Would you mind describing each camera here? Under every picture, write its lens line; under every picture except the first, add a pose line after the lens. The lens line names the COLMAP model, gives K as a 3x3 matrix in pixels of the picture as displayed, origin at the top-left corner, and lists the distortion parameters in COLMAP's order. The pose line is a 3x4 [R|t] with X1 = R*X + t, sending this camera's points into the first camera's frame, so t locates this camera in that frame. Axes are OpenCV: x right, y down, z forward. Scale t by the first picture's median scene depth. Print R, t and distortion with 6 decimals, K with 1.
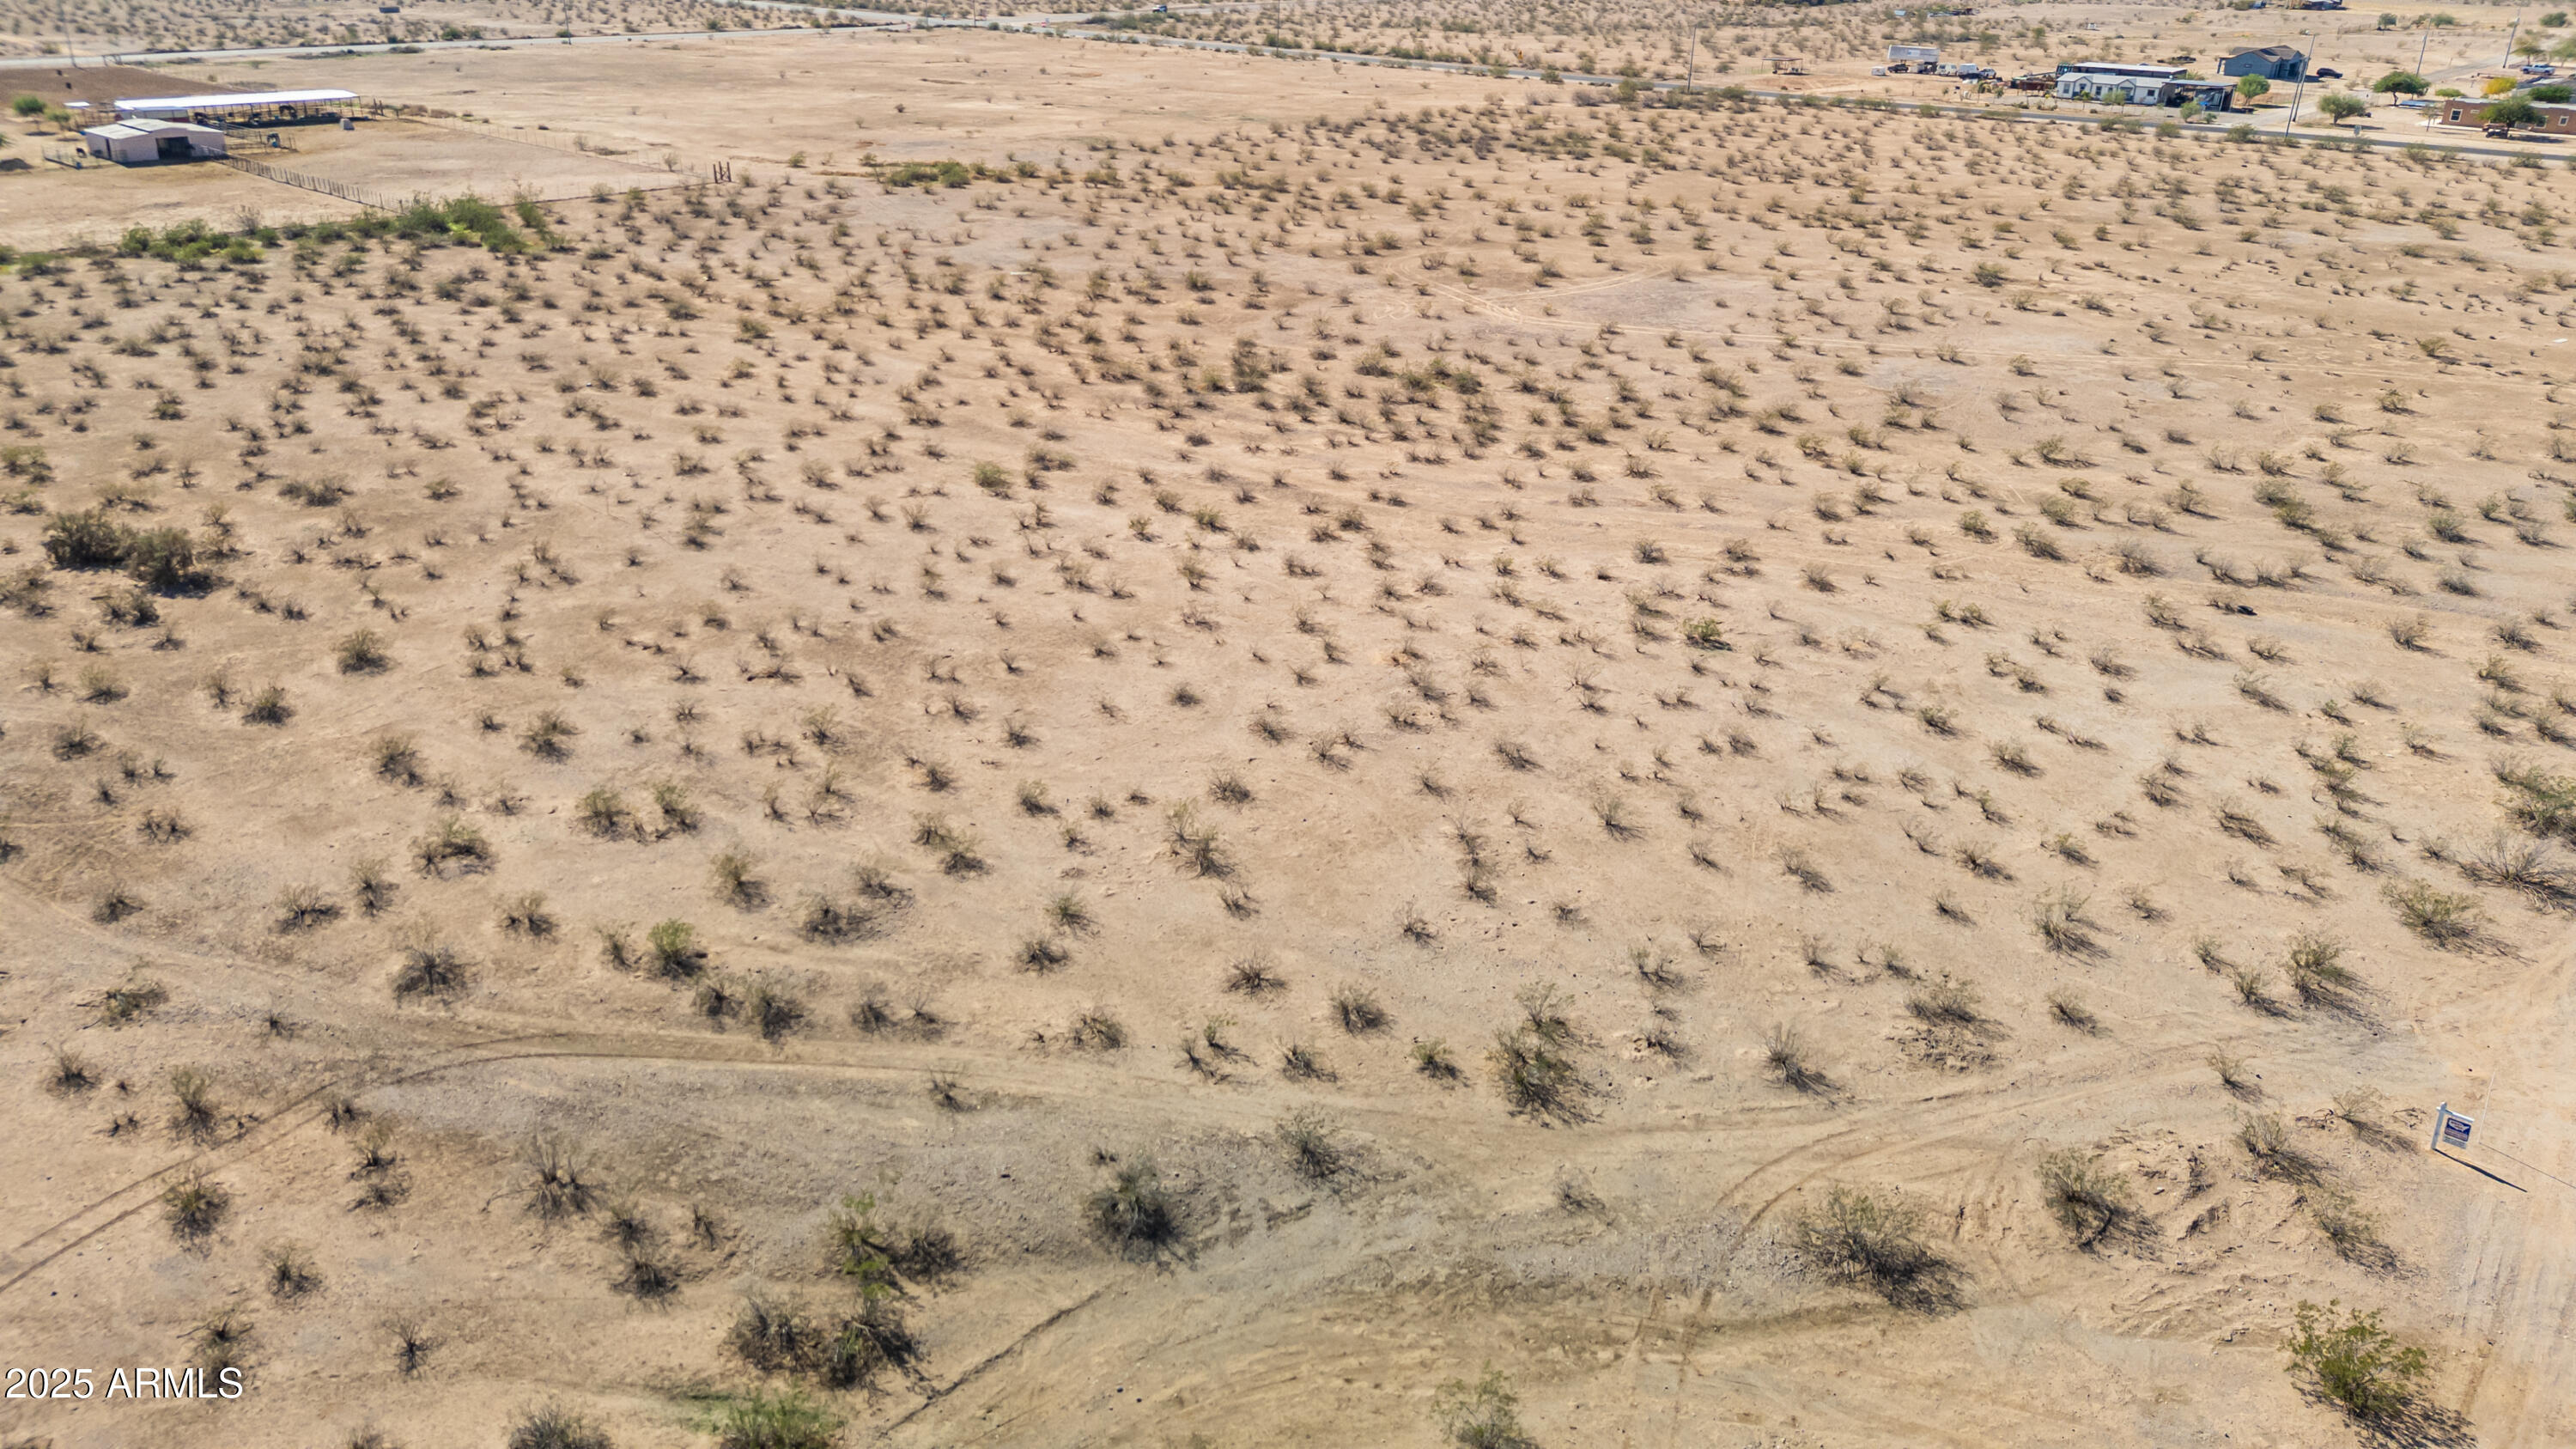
lens RADIAL K [[1873.9, 0, 1300.8], [0, 1873.9, 733.8], [0, 0, 1]] dist [0.072457, -0.072458]
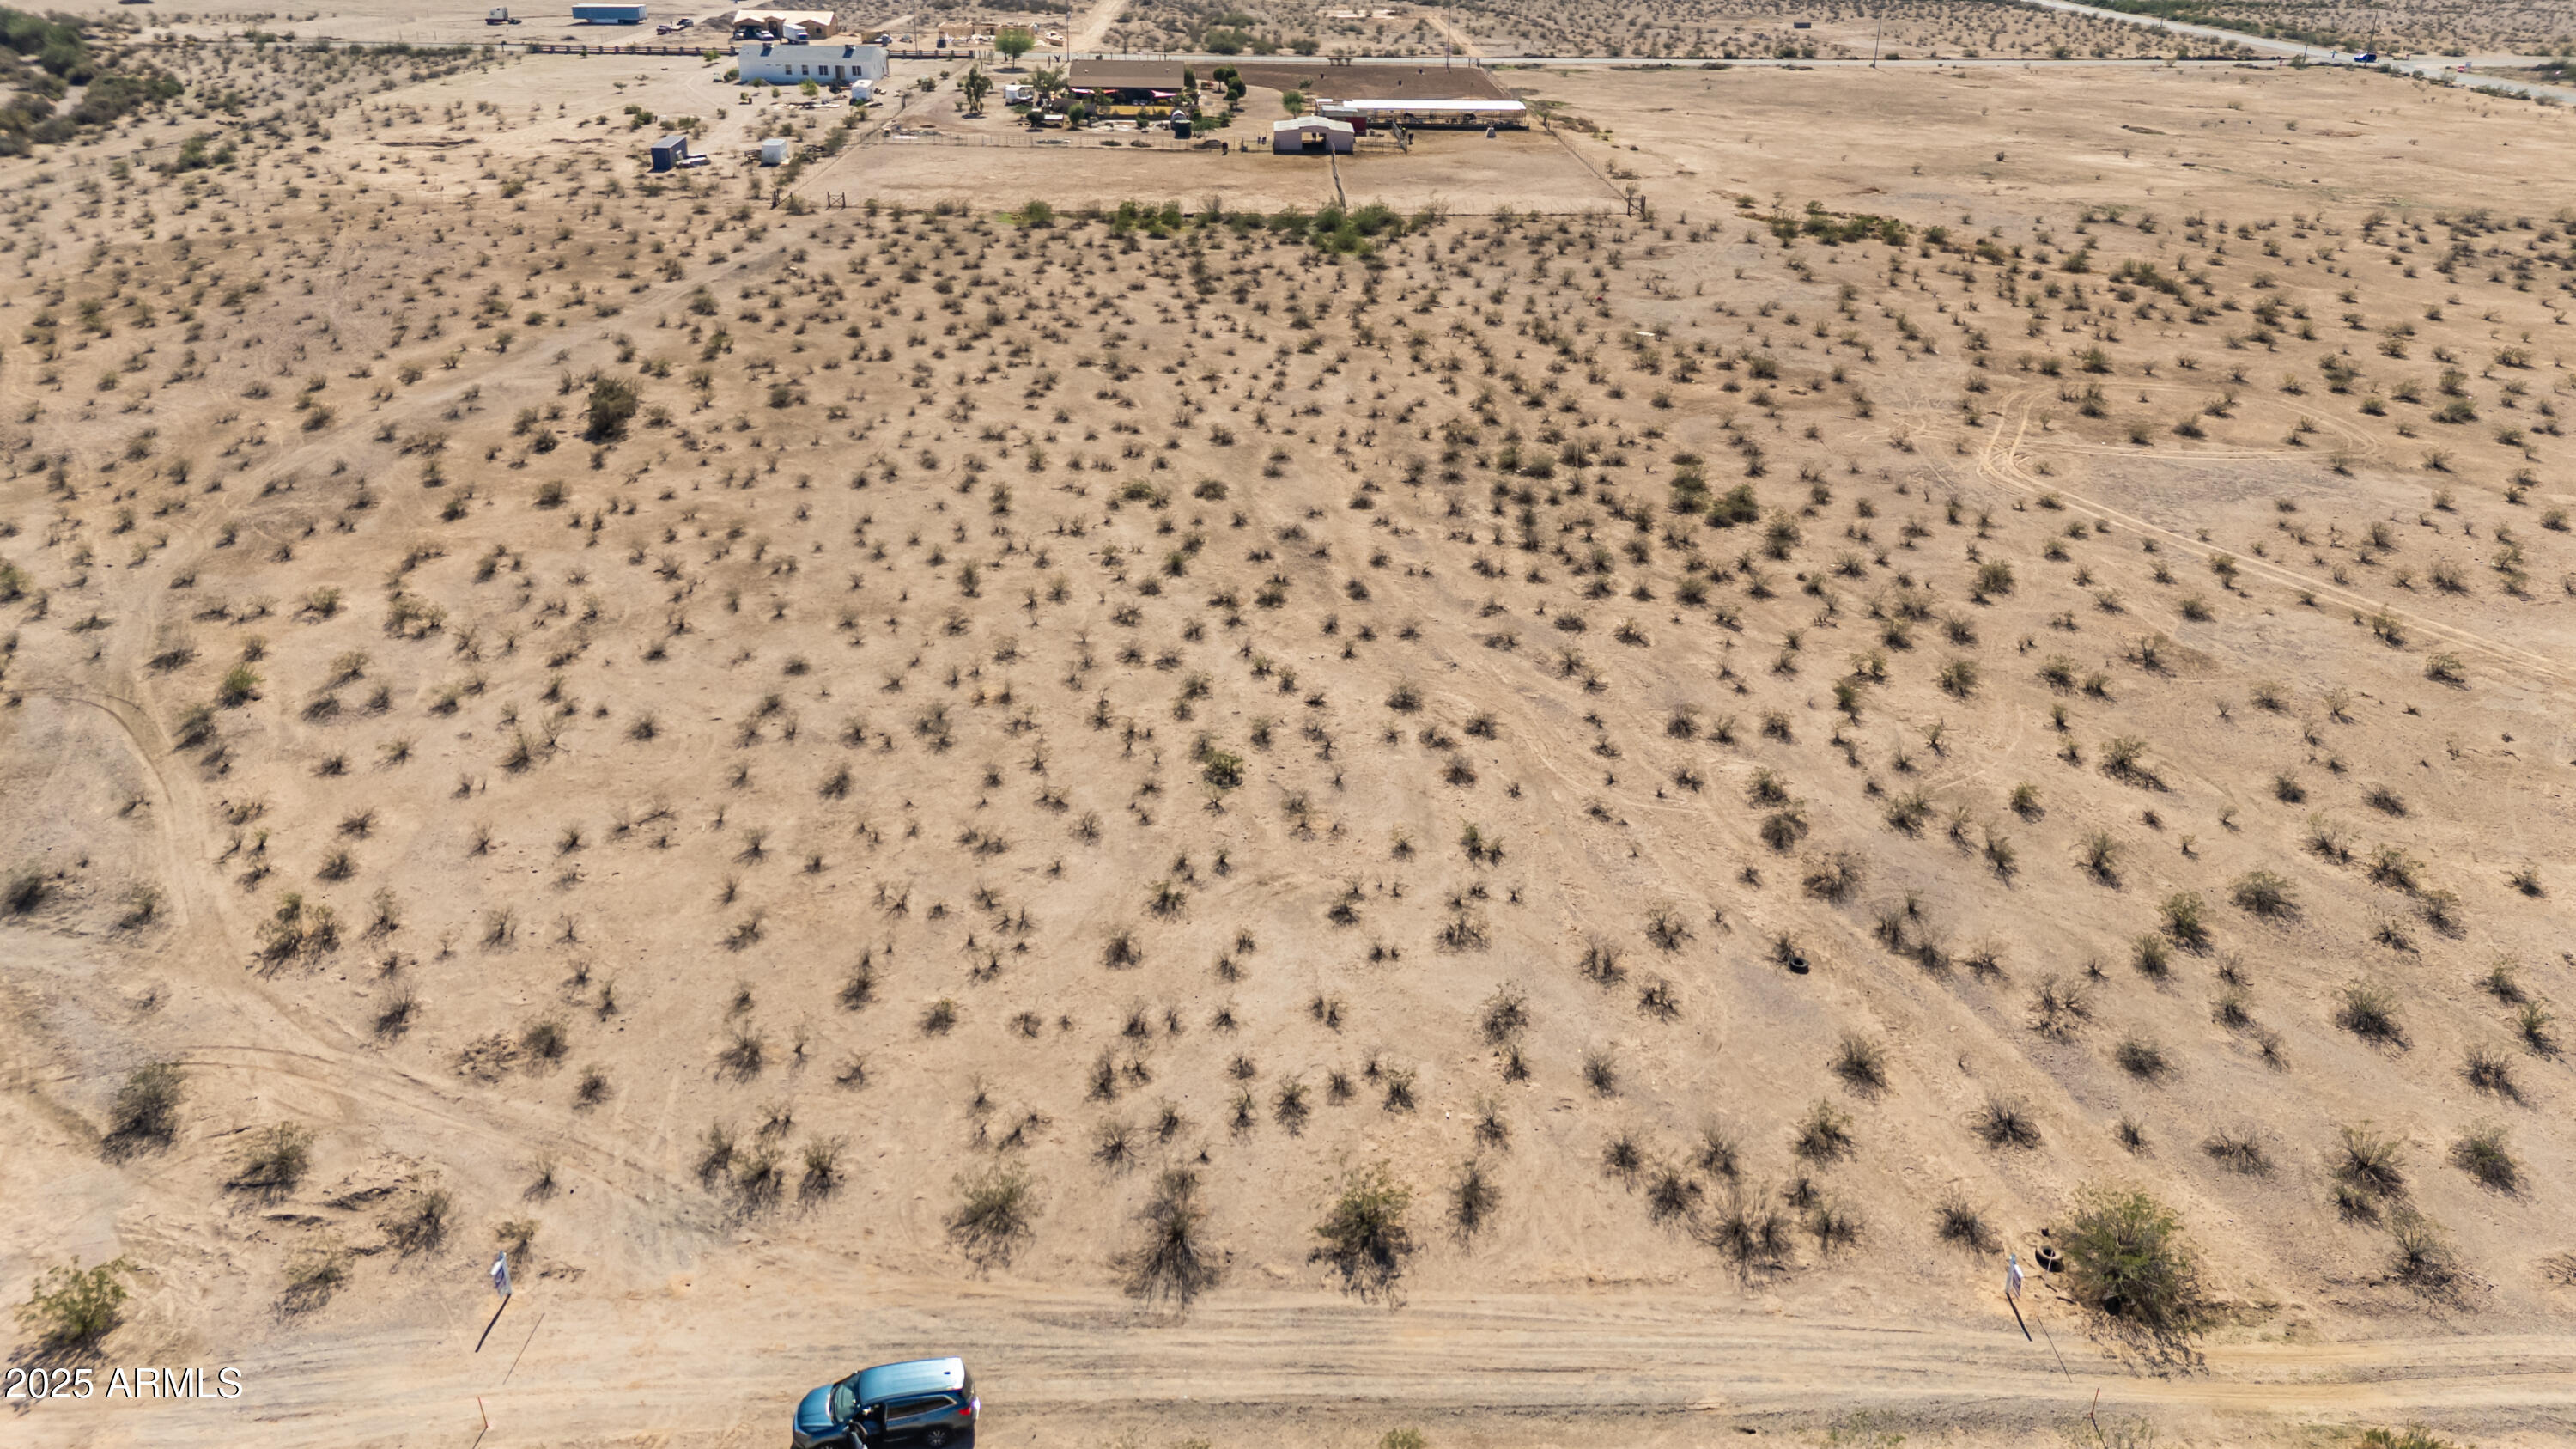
lens RADIAL K [[1873.9, 0, 1302.9], [0, 1873.9, 740.9], [0, 0, 1]] dist [0.072457, -0.072458]
pose [[0.691171, 0.298317, -0.658247, 0.691619], [-0.295951, 0.947789, 0.118783, -0.152183], [0.659314, 0.112709, 0.743372, 0.215488]]
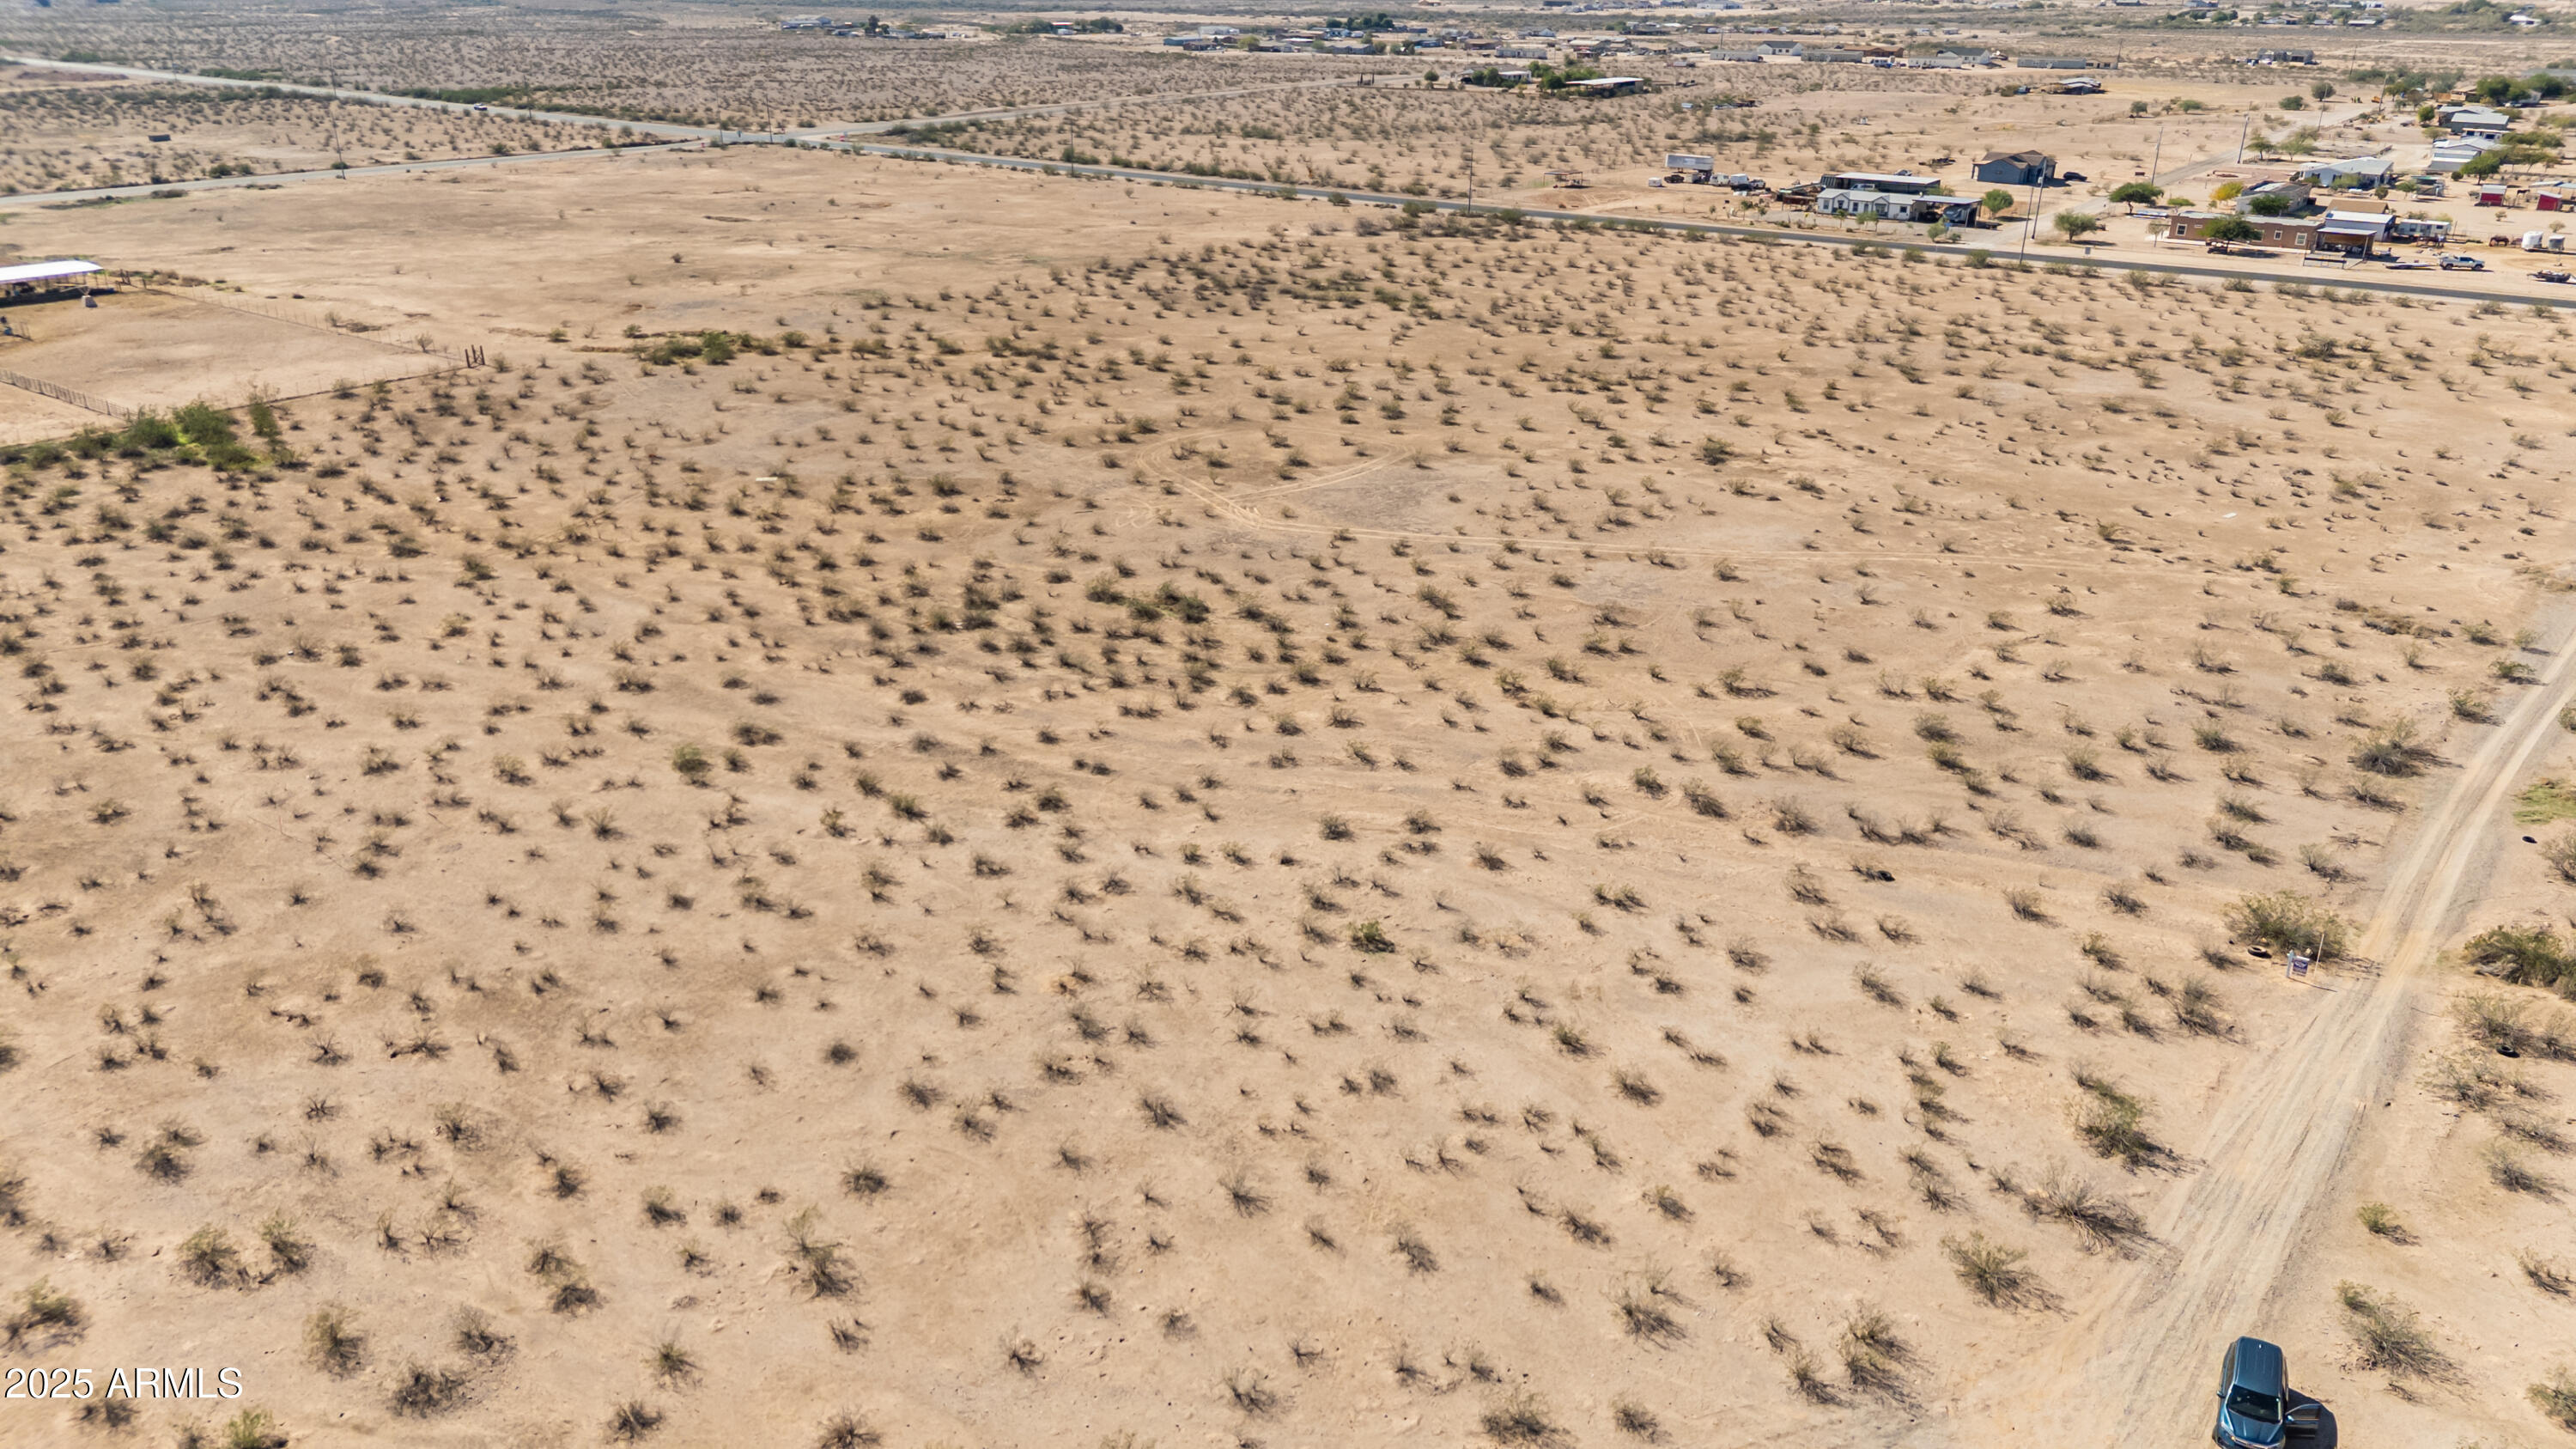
lens RADIAL K [[1873.9, 0, 1297.2], [0, 1873.9, 736.6], [0, 0, 1]] dist [0.072457, -0.072458]
pose [[0.996564, -0.042271, 0.071228, 0.082069], [0.044073, 0.998742, -0.023912, -0.107456], [-0.070128, 0.026969, 0.997173, -0.021103]]
